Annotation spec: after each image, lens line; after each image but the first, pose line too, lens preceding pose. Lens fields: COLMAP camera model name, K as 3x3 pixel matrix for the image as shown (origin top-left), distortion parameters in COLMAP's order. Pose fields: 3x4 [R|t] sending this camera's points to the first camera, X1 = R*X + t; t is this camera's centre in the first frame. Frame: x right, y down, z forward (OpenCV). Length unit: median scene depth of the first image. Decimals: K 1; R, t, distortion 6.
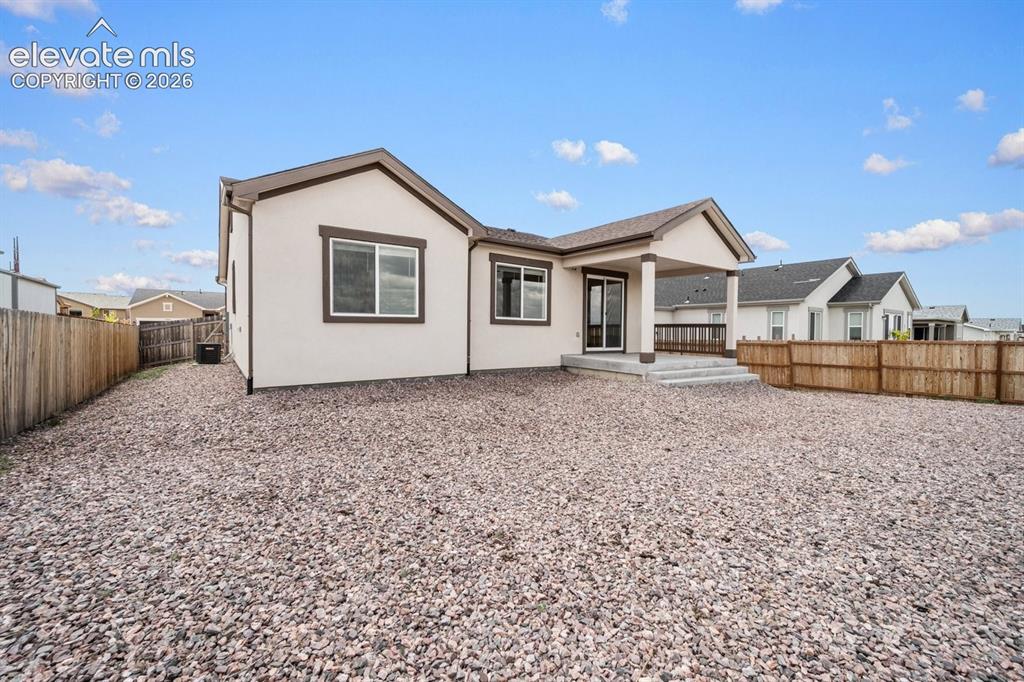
lens RADIAL K [[421.3, 0, 508.1], [0, 421.3, 339.6], [0, 0, 1]] dist [0.000472, -0.000956]
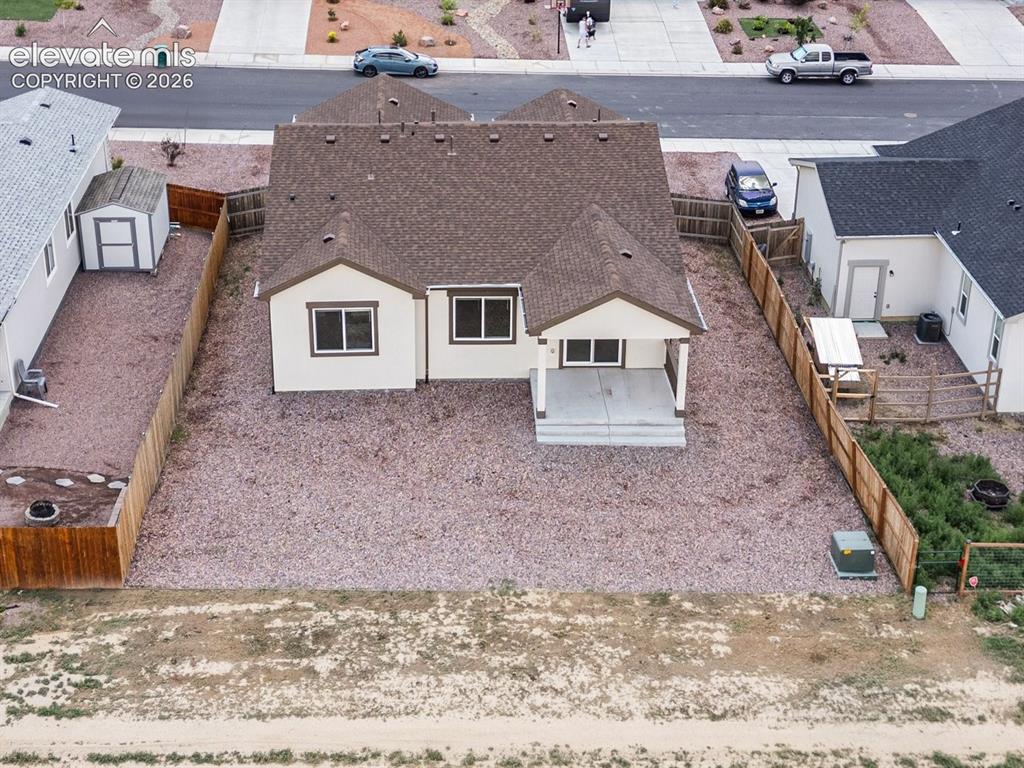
lens RADIAL K [[1558.4, 0, 512.0], [0, 1558.4, 384.0], [0, 0, 1]] dist [-0.024895, -0.025194]
pose [[0.843802, 0.255711, -0.471817, 2.329676], [-0.020713, 0.894043, 0.447501, -2.013443], [0.536256, -0.367830, 0.759692, -2.402006]]
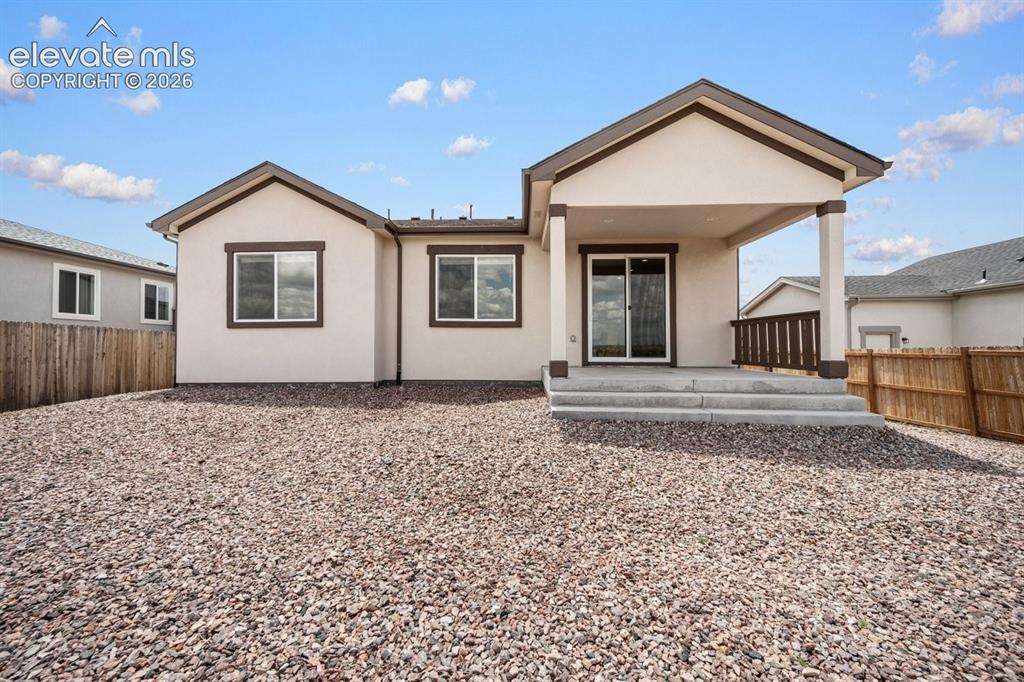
lens RADIAL K [[421.3, 0, 508.1], [0, 421.3, 339.6], [0, 0, 1]] dist [0.000472, -0.000956]
pose [[0.791309, -0.018810, -0.611127, 0.650460], [-0.003555, 0.999368, -0.035363, 0.020207], [0.611406, 0.030156, 0.790742, 0.441786]]
